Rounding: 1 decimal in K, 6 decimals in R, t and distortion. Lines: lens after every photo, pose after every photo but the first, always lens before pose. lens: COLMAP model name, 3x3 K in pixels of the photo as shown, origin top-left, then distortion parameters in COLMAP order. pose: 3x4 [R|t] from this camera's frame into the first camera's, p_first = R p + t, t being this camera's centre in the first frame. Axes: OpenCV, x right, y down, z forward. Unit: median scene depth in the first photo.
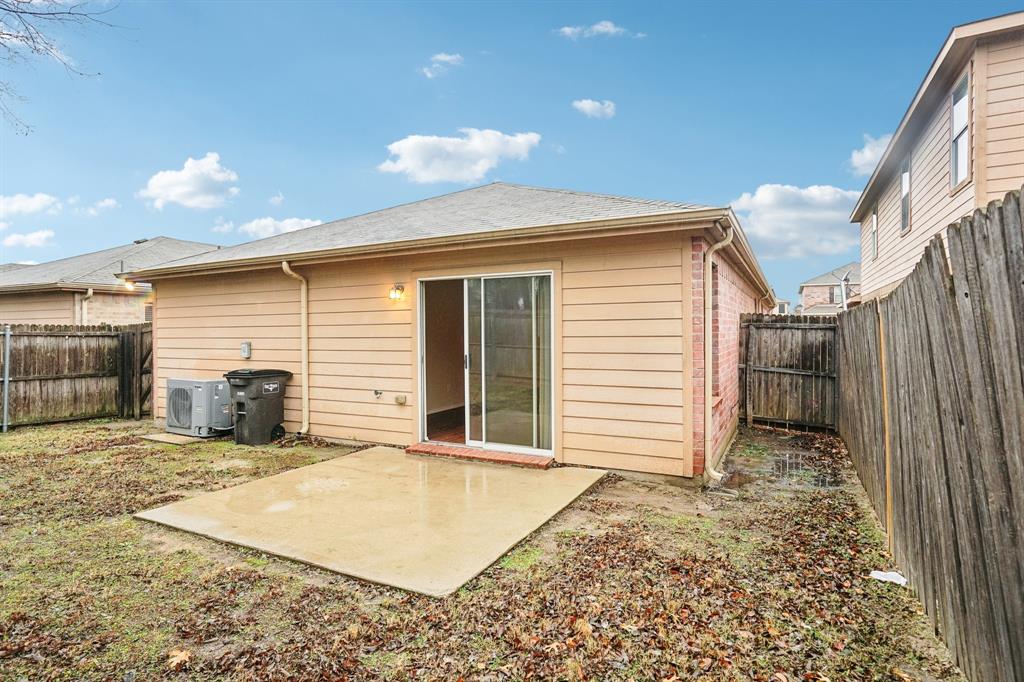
lens RADIAL K [[544.5, 0, 494.2], [0, 544.5, 339.2], [0, 0, 1]] dist [-0.000859, -0.000024]
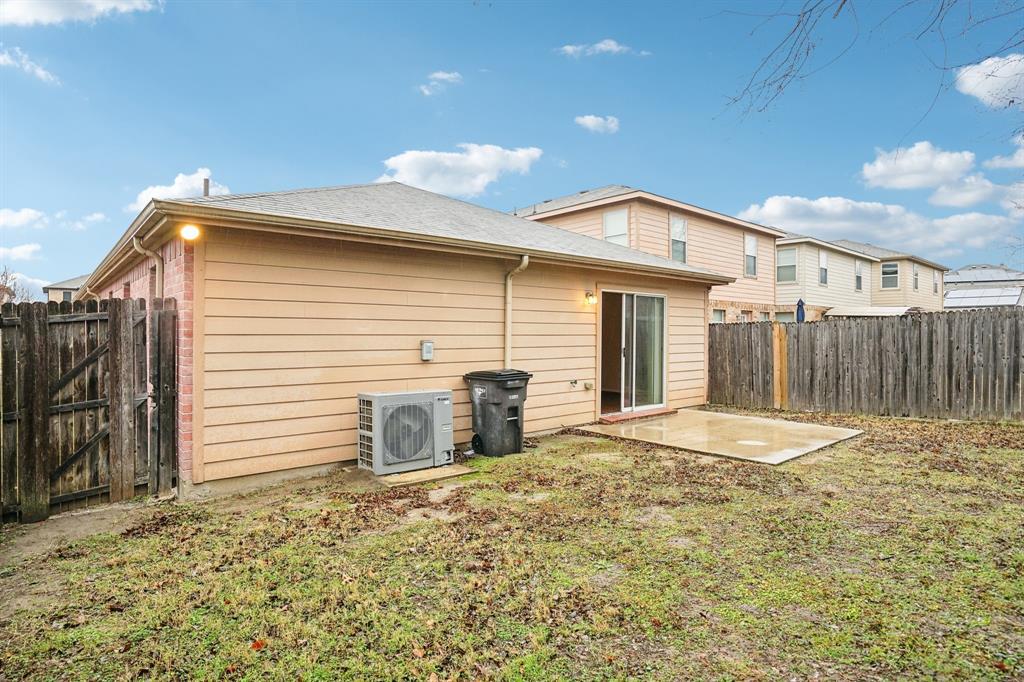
lens RADIAL K [[544.5, 0, 494.2], [0, 544.5, 339.2], [0, 0, 1]] dist [-0.000859, -0.000024]
pose [[0.368184, -0.001496, 0.929752, -1.450064], [0.005078, 0.999987, -0.000402, 0.005963], [-0.929739, 0.004870, 0.368187, 0.775131]]
